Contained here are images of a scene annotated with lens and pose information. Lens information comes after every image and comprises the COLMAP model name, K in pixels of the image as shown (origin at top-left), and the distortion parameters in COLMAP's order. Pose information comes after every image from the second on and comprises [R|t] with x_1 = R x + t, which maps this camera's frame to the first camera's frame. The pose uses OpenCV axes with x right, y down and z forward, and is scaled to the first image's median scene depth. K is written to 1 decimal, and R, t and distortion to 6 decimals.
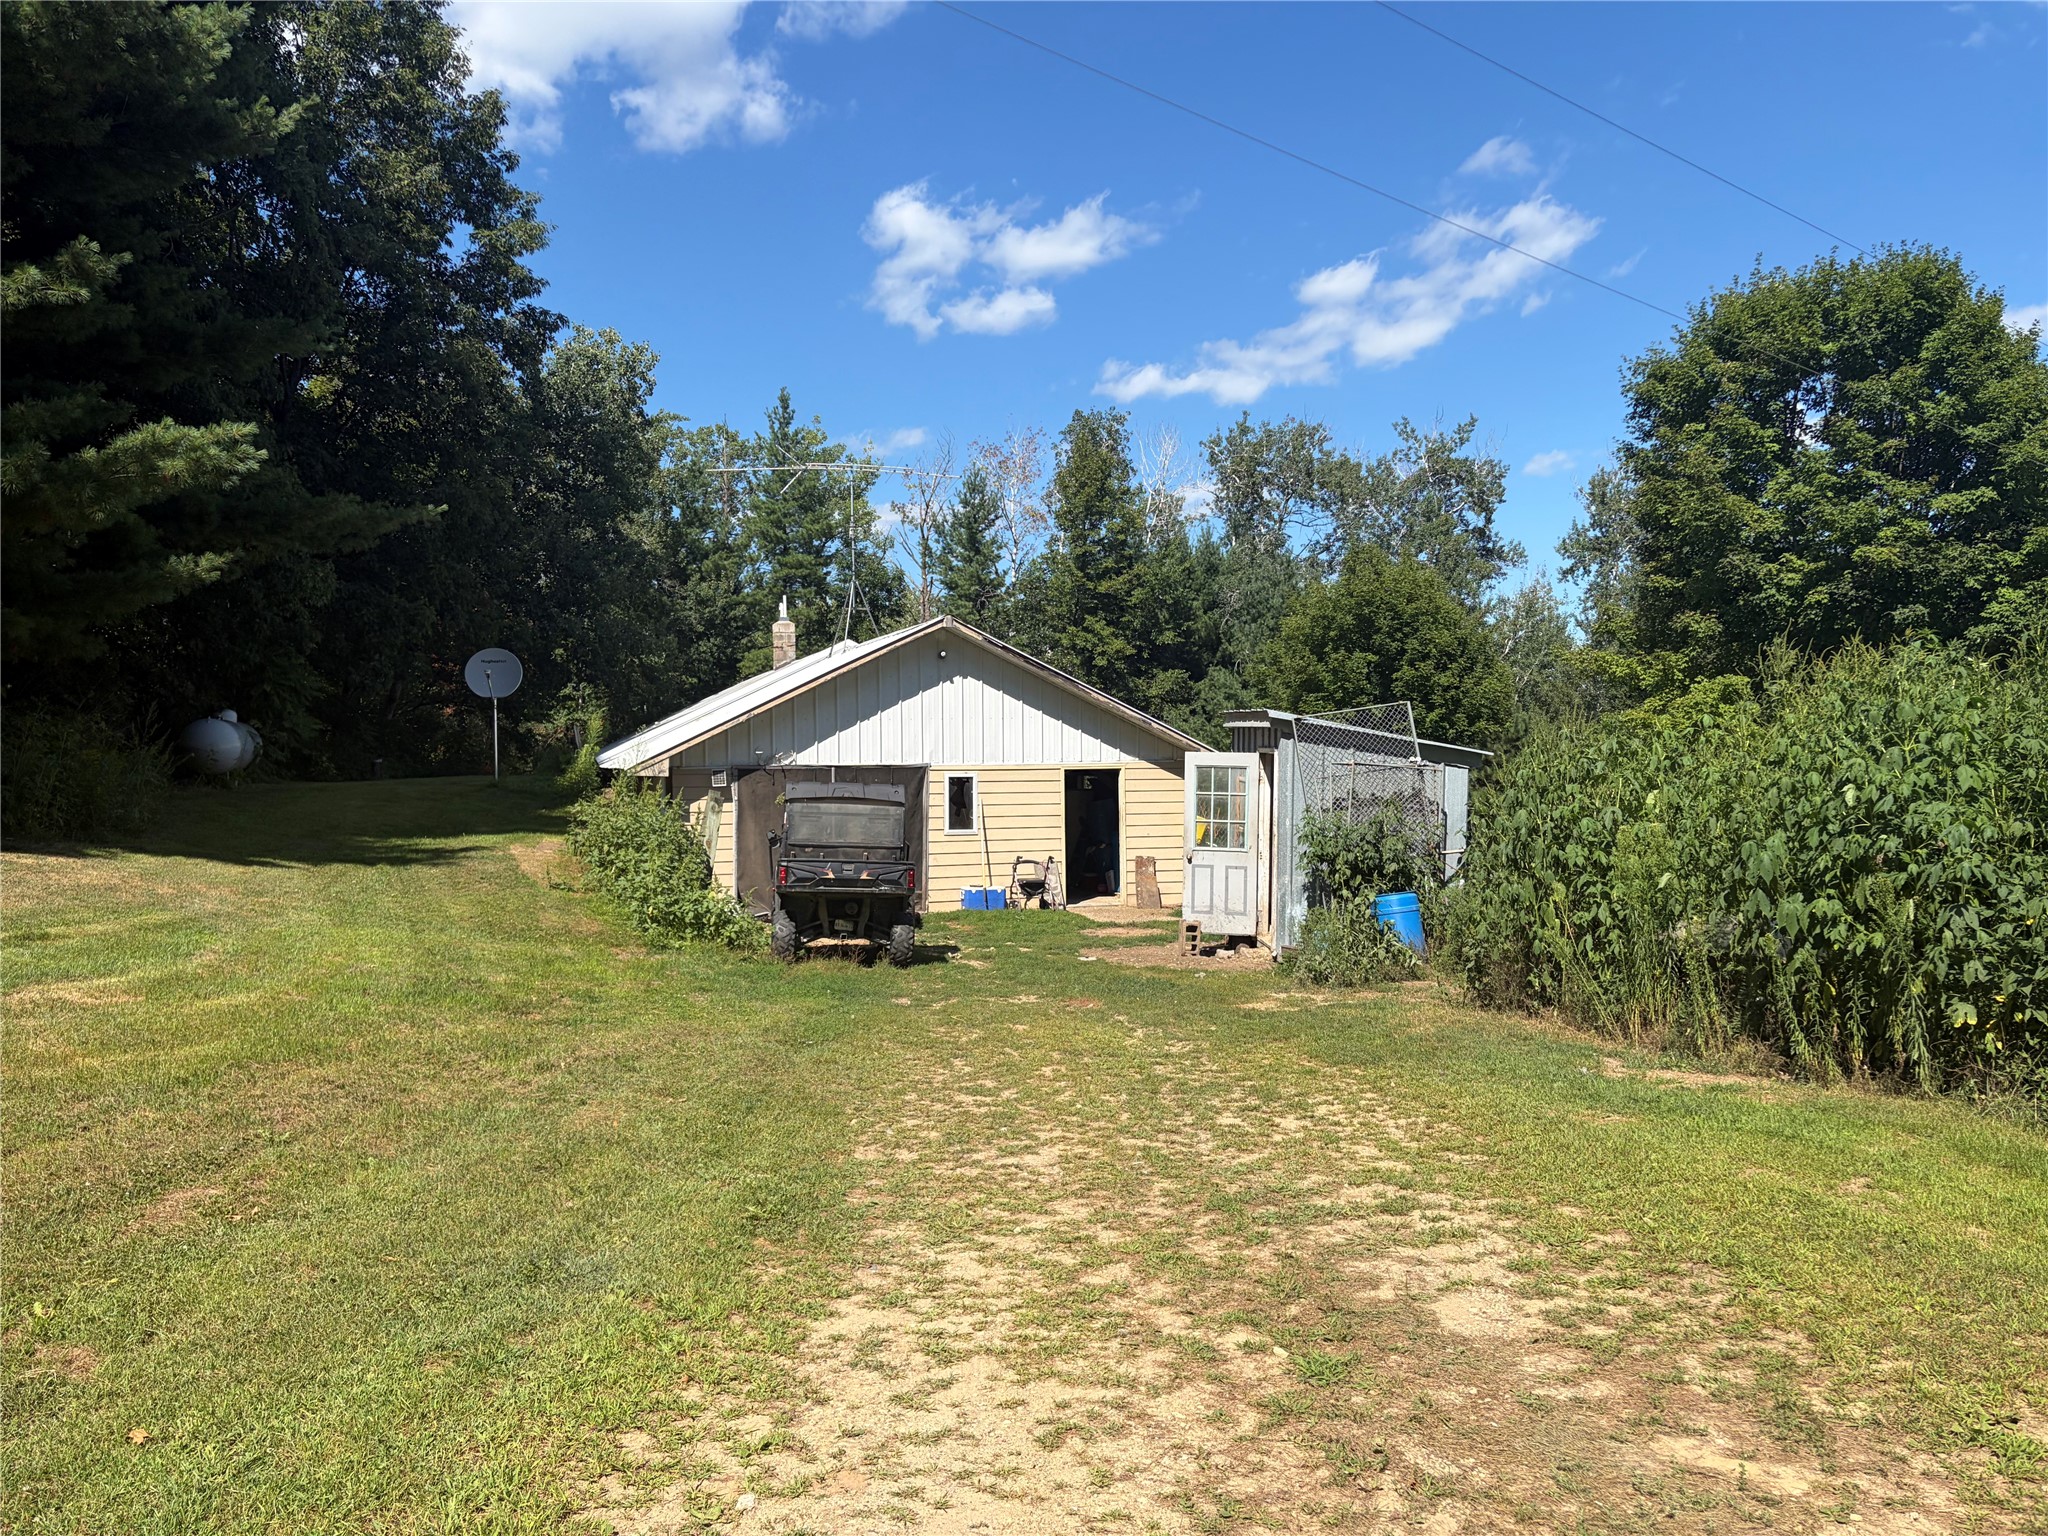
lens RADIAL K [[1525.2, 0, 1008.5], [0, 1525.2, 763.0], [0, 0, 1]] dist [0.066479, -0.070804]
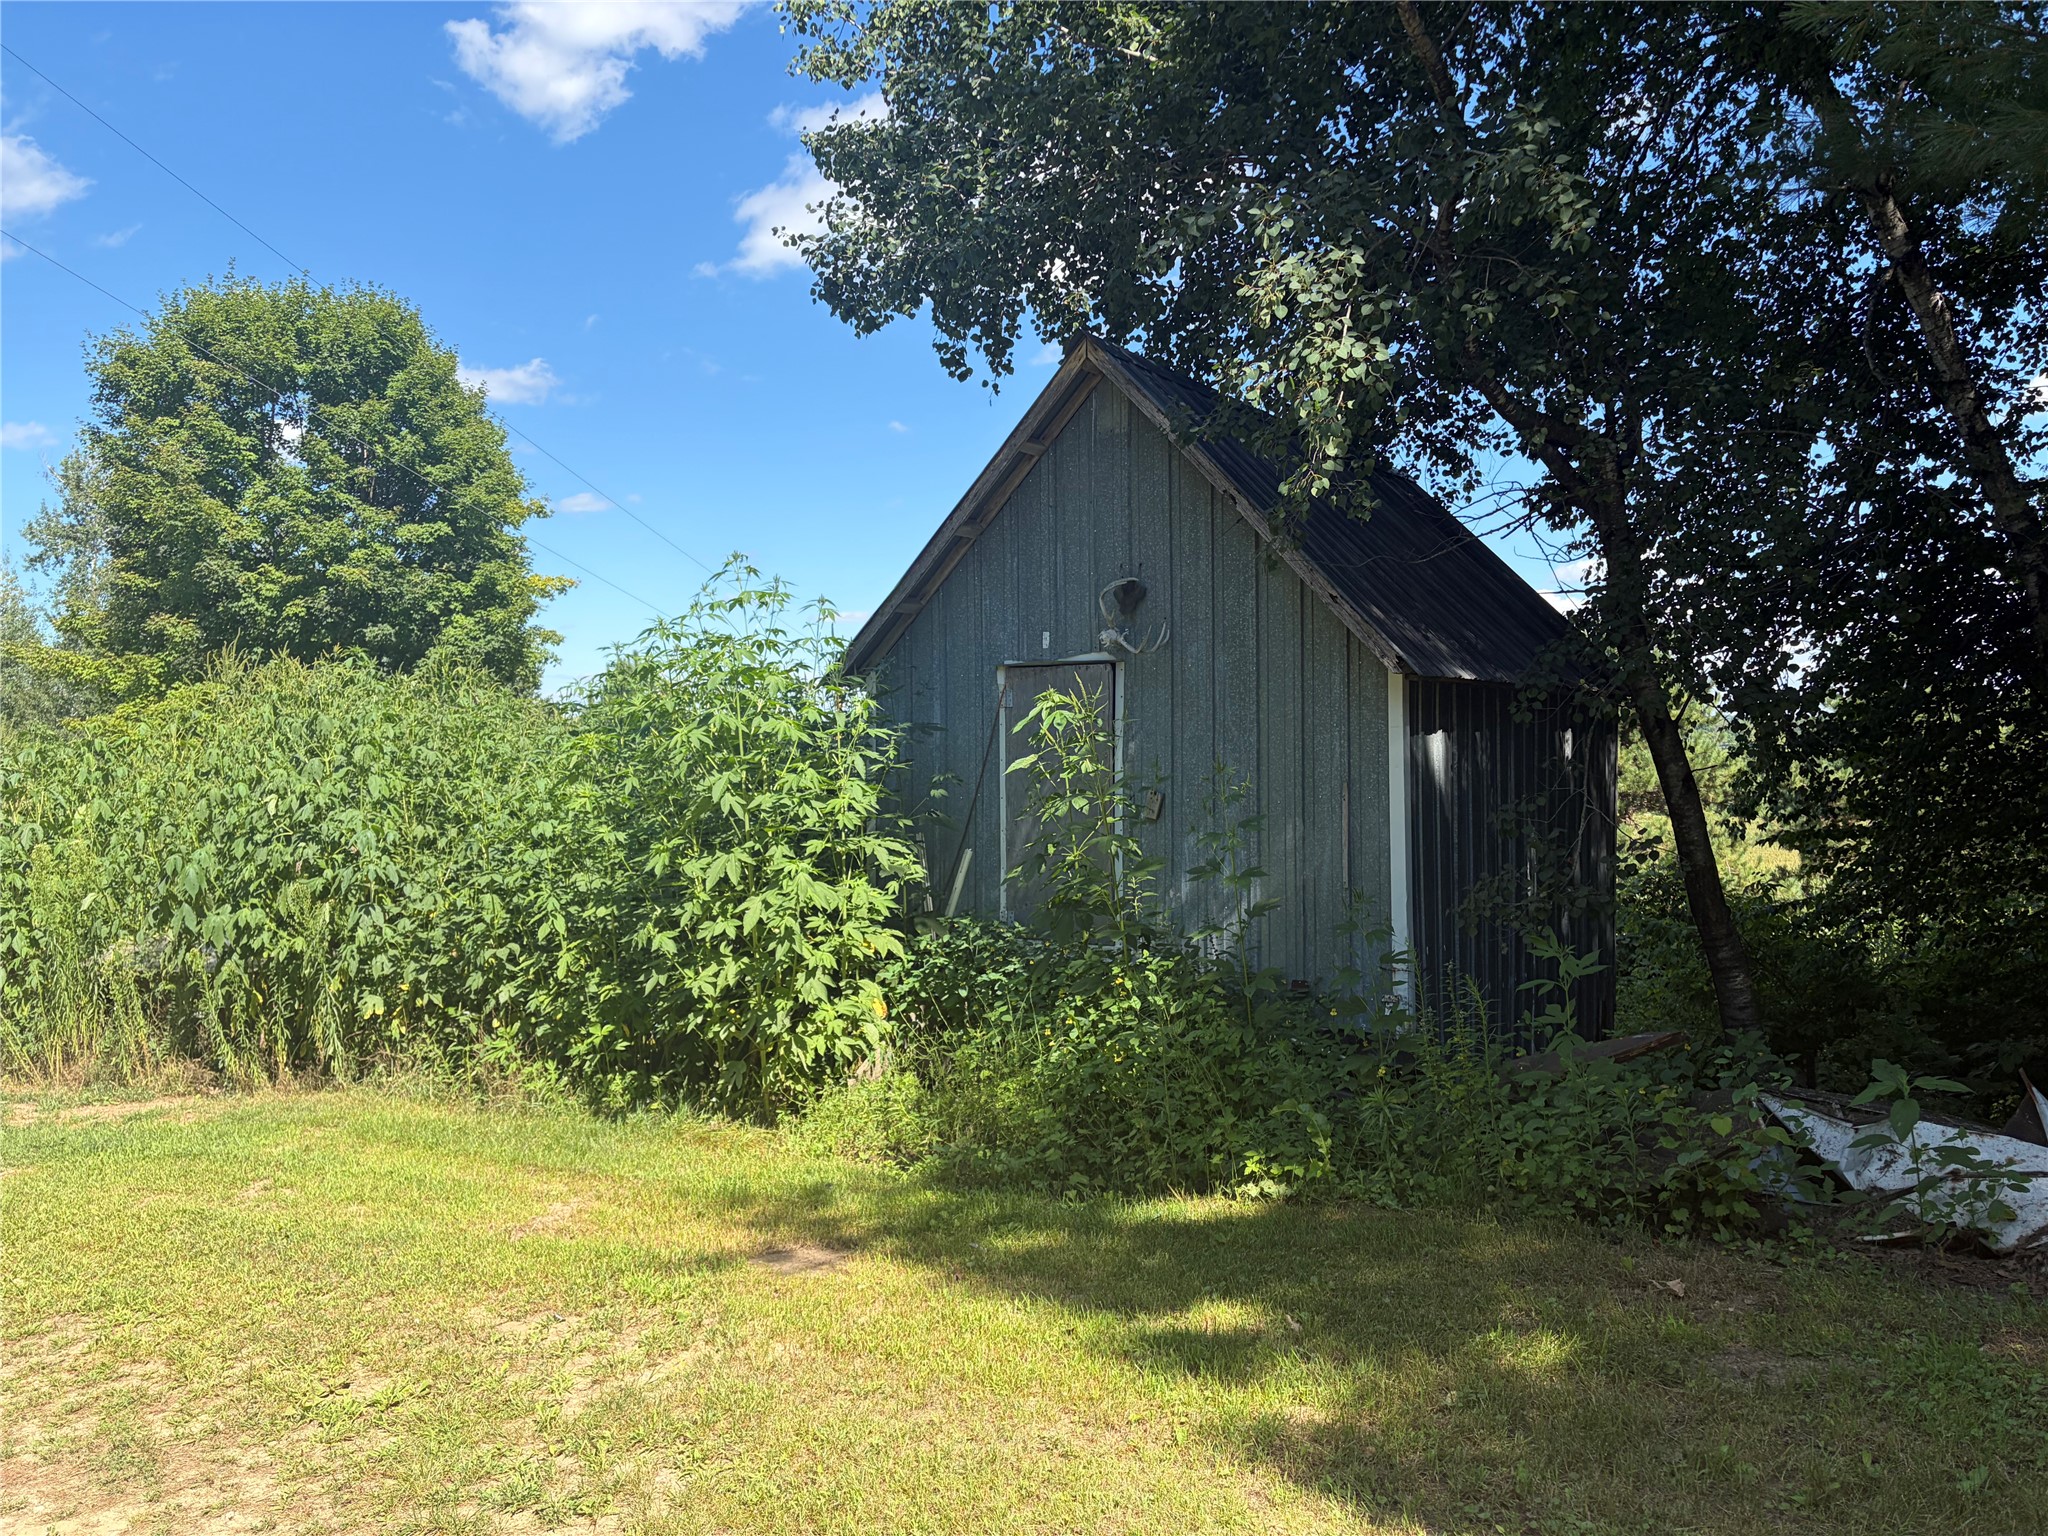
lens RADIAL K [[1525.2, 0, 1016.0], [0, 1525.2, 769.5], [0, 0, 1]] dist [0.066479, -0.070804]
pose [[0.617253, -0.006284, 0.786739, 0.014015], [0.007174, 0.999971, 0.002359, -0.000549], [-0.786732, 0.004188, 0.617281, -0.005347]]
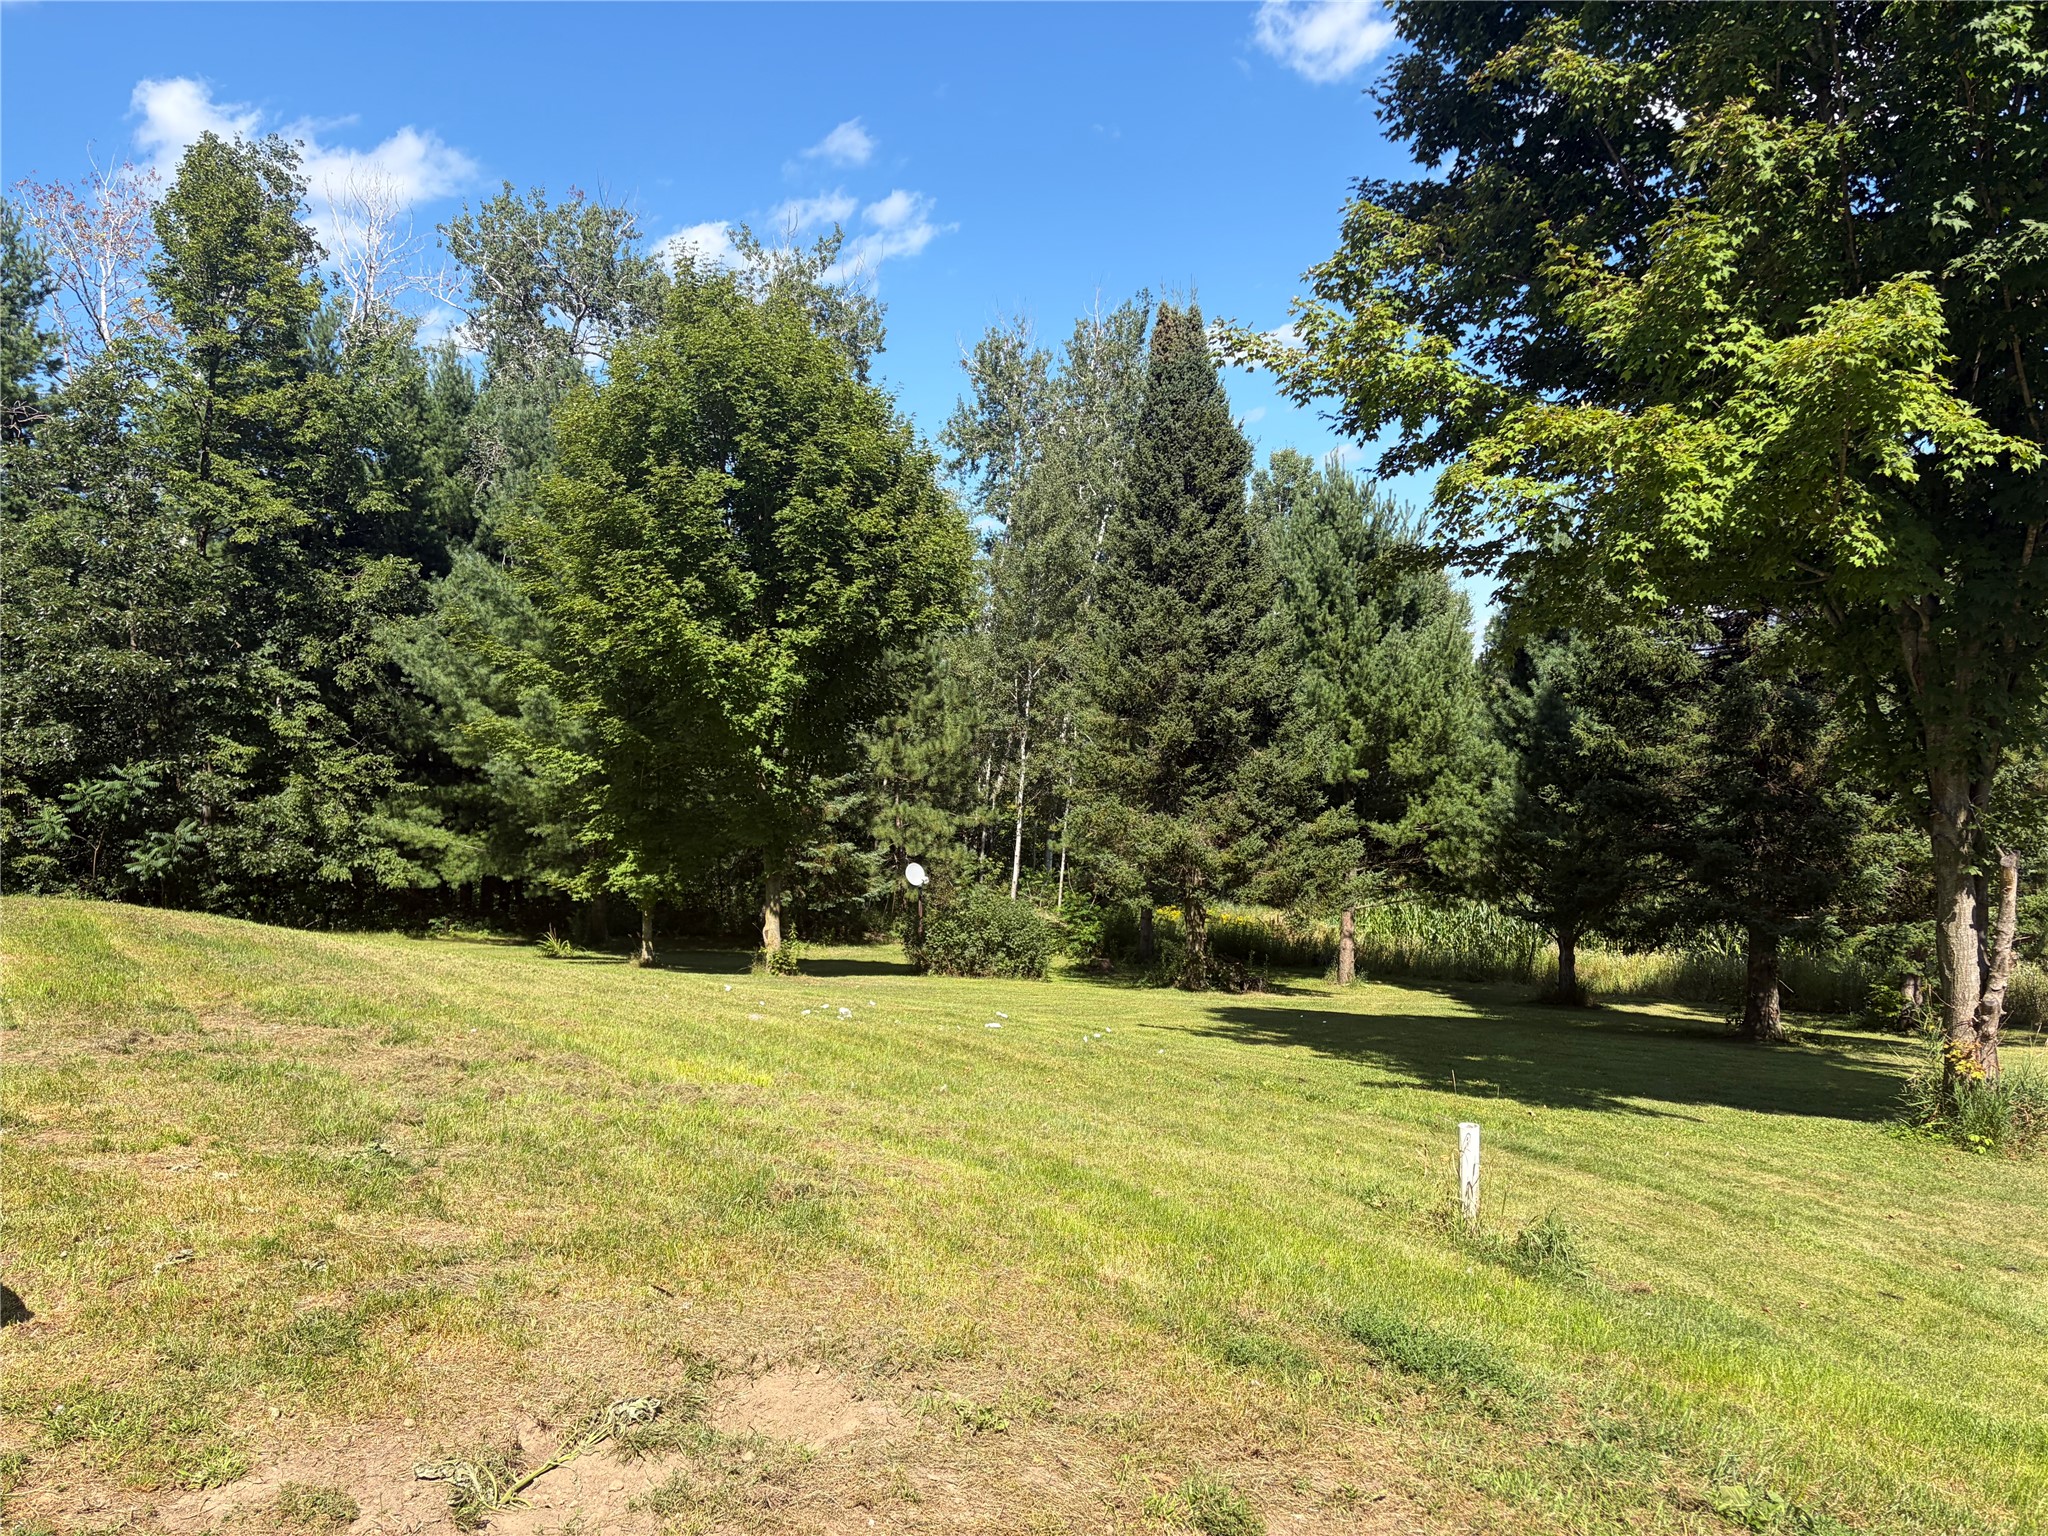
lens RADIAL K [[1525.2, 0, 1015.1], [0, 1525.2, 762.7], [0, 0, 1]] dist [0.066479, -0.070804]
pose [[0.906658, -0.038908, 0.420069, 0.170083], [0.032622, 0.999223, 0.022140, 0.030913], [-0.420604, -0.006370, 0.907222, 0.812494]]
